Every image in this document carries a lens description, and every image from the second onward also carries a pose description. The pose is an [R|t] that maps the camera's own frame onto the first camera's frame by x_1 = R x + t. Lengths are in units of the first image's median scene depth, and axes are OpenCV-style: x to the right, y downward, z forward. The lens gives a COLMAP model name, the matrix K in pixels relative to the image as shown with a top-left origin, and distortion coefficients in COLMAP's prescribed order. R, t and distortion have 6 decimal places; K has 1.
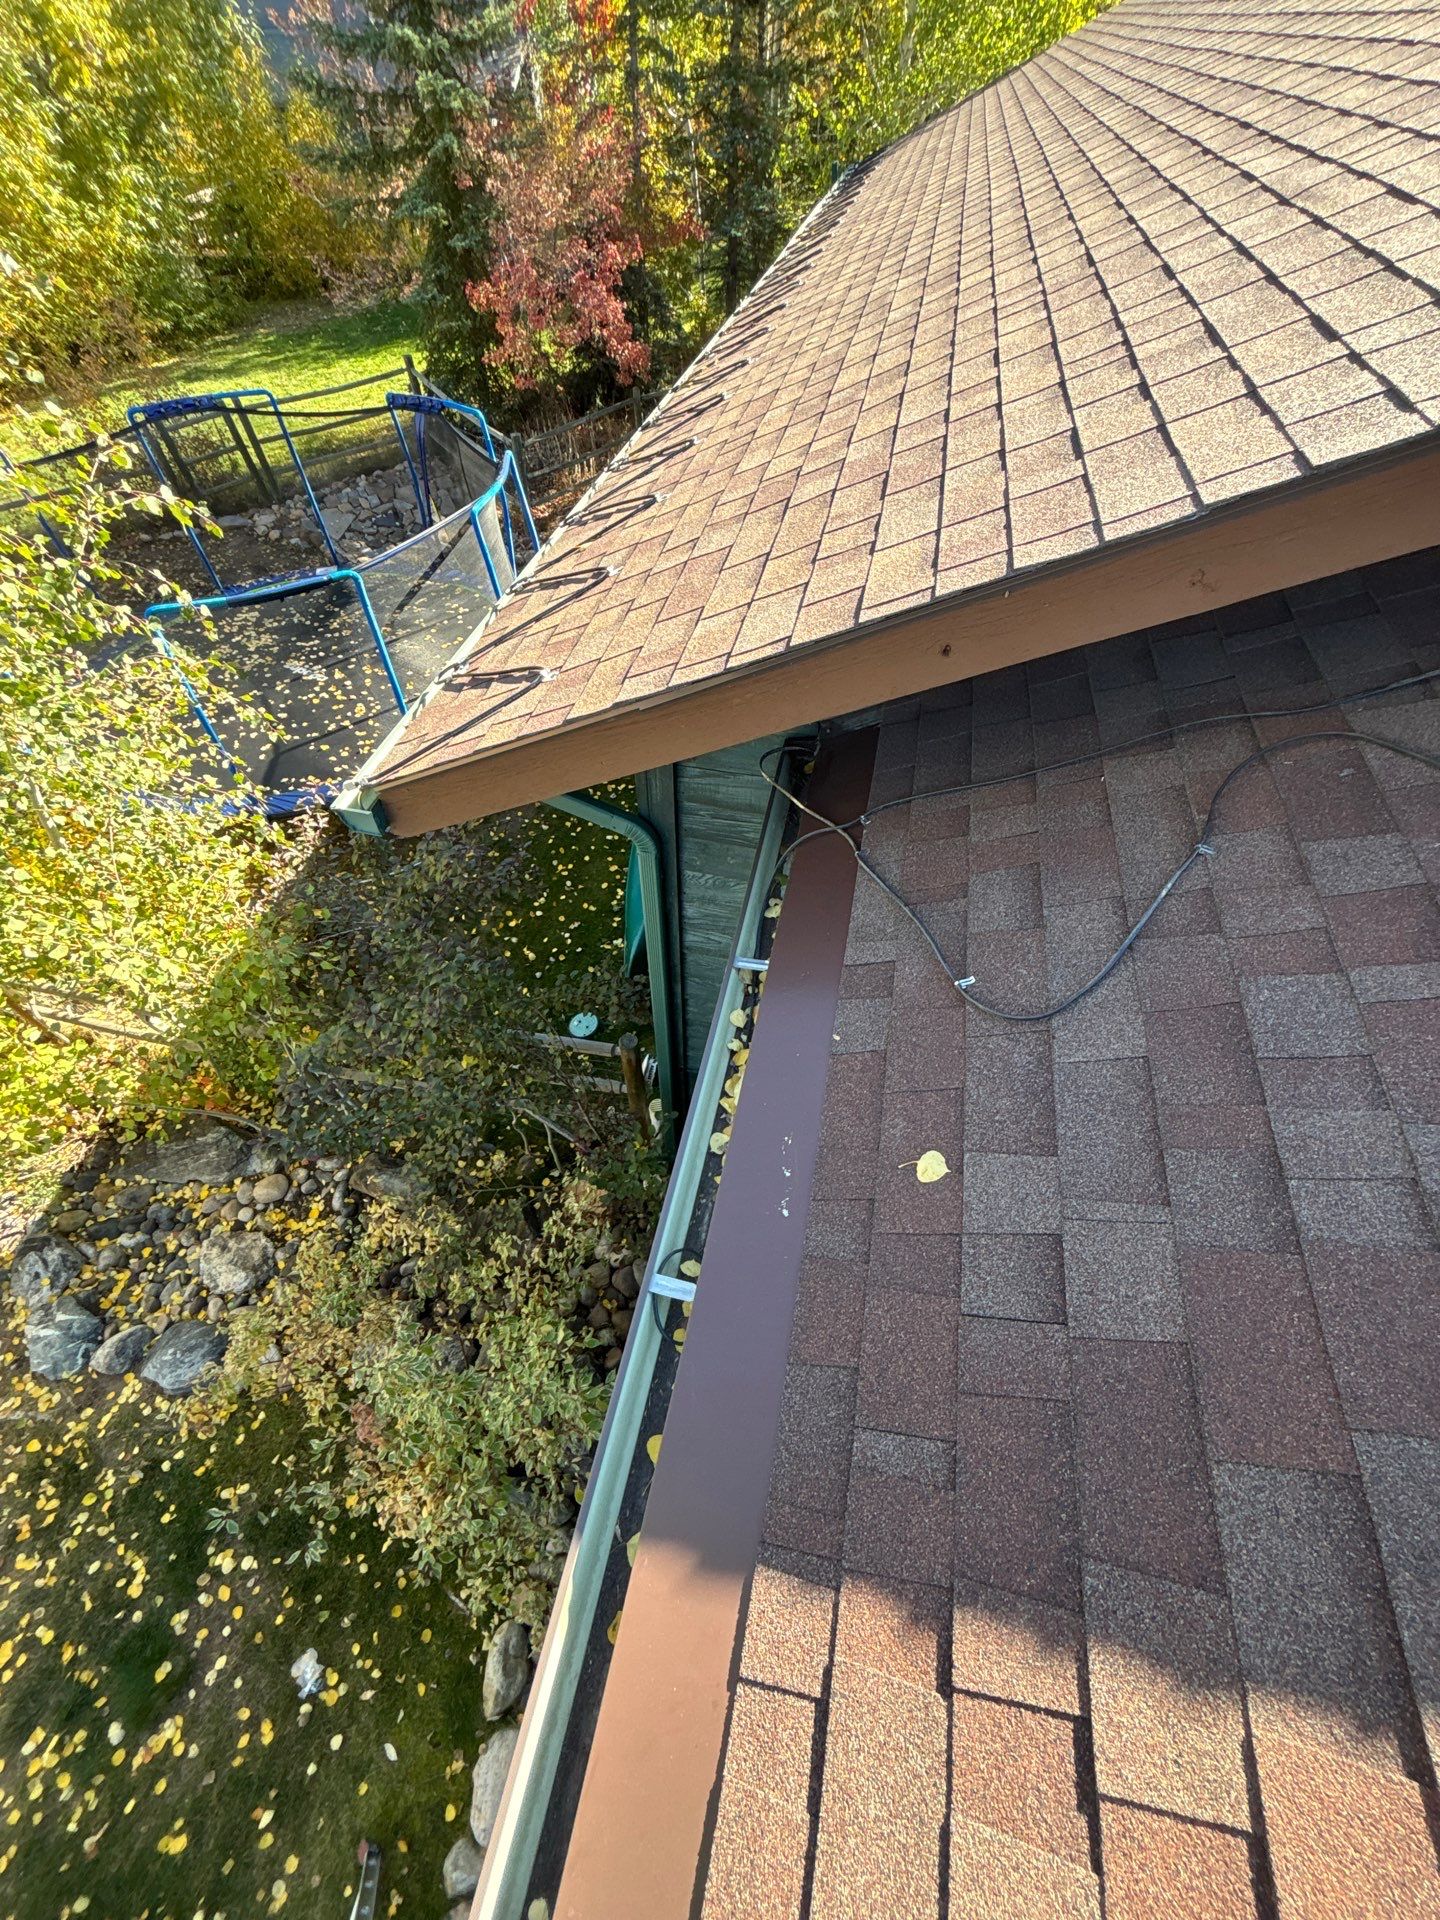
lens RADIAL K [[762.9, 0, 720.0], [0, 762.9, 960.0], [0, 0, 1]] dist [-0.002263, -0.000065]
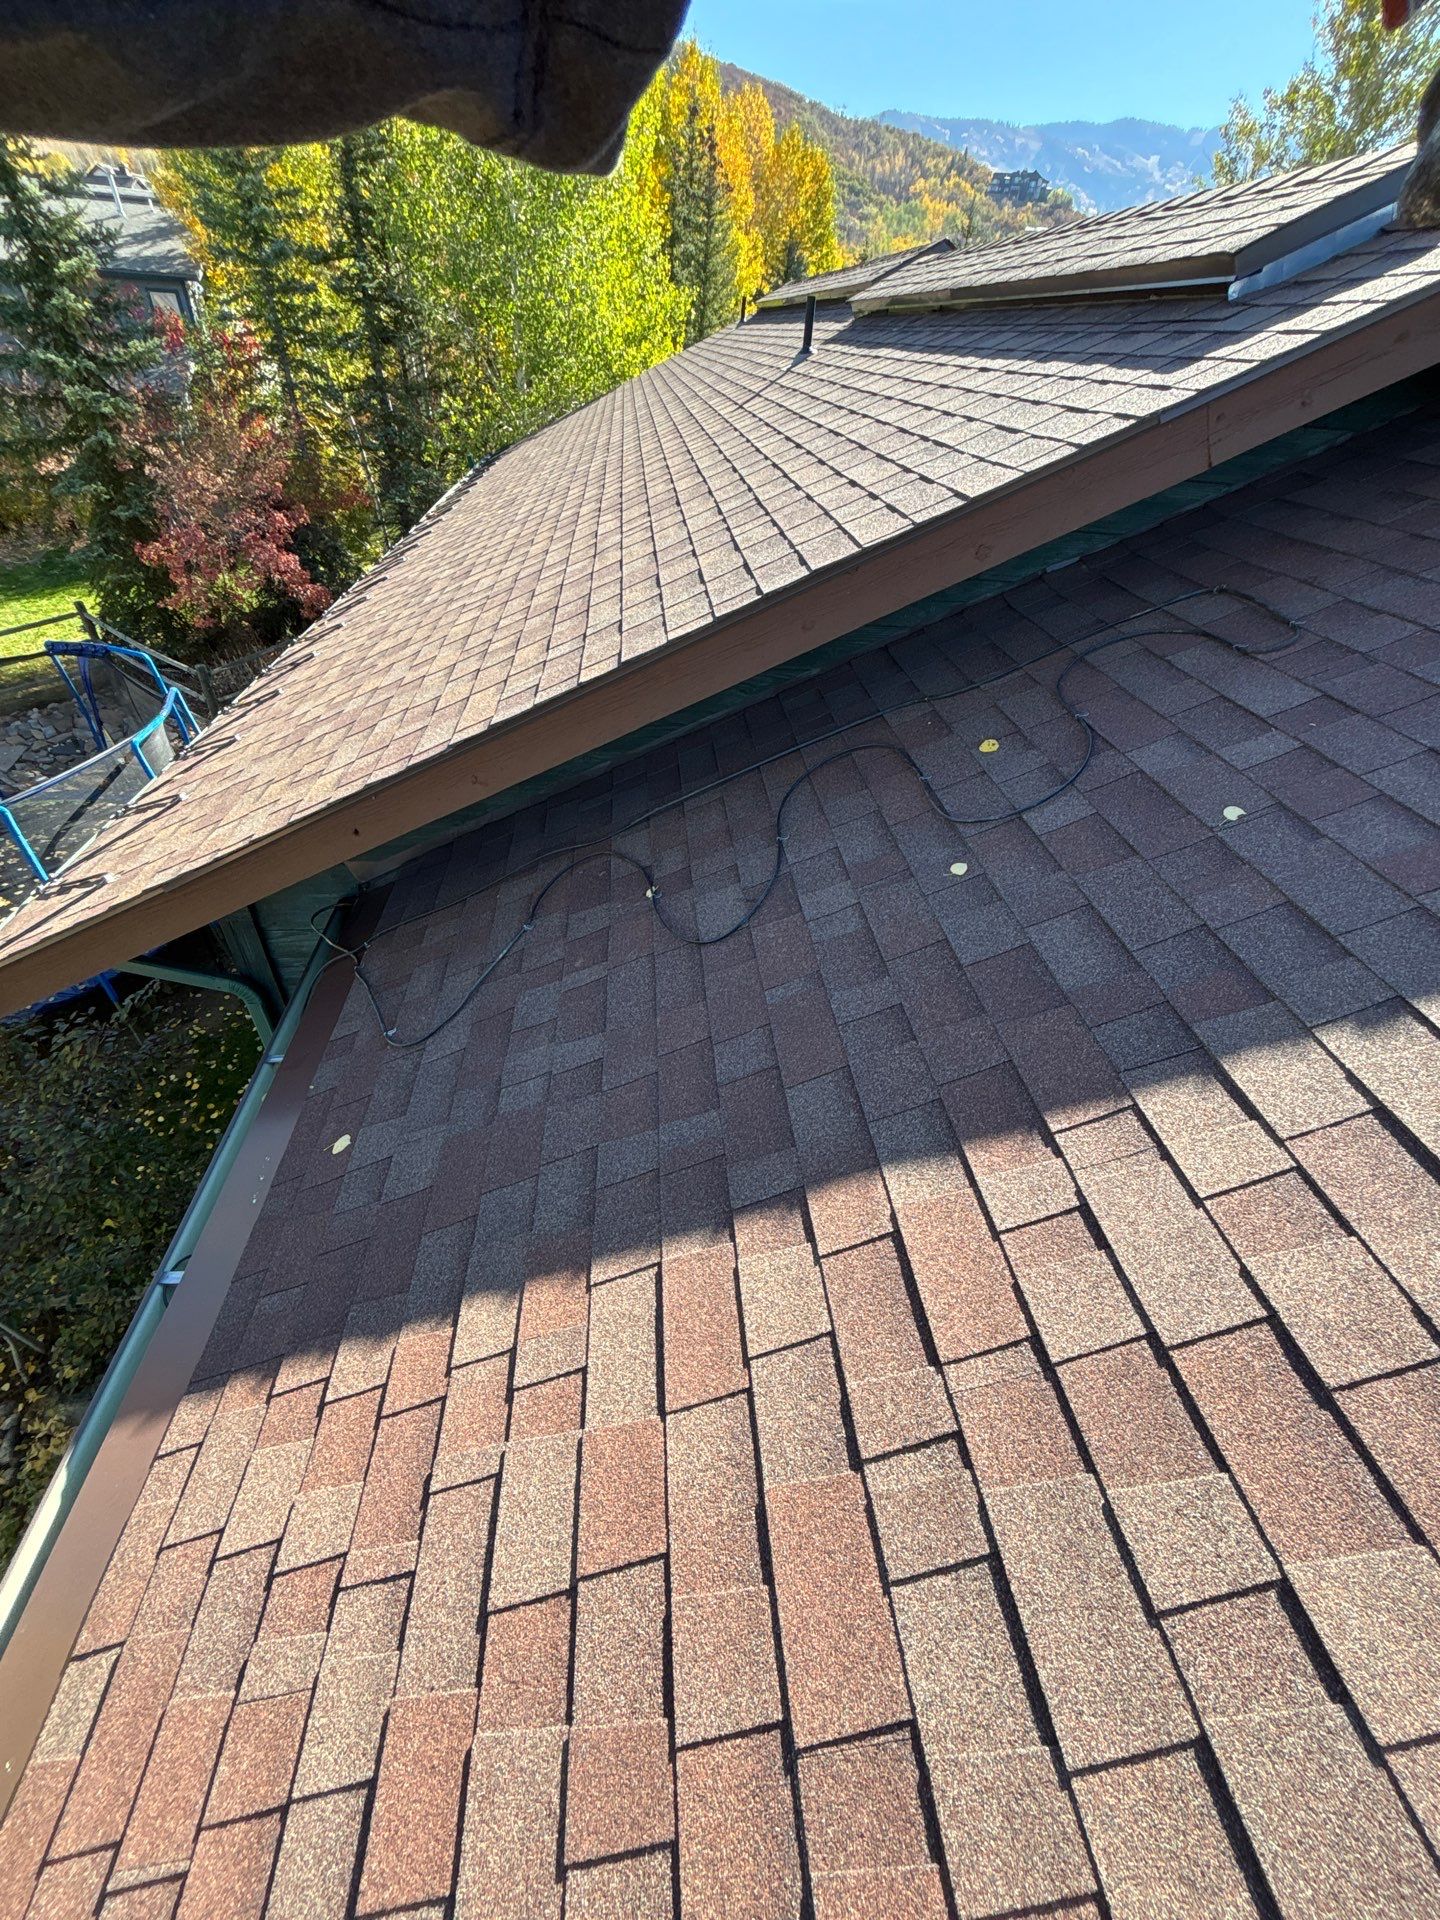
lens RADIAL K [[766.1, 0, 720.0], [0, 766.1, 960.0], [0, 0, 1]] dist [-0.023048, 0.010626]
pose [[0.950620, -0.155810, 0.268412, 0.094463], [0.205947, 0.963687, -0.169982, 0.047855], [-0.232180, 0.216867, 0.948188, -0.107989]]
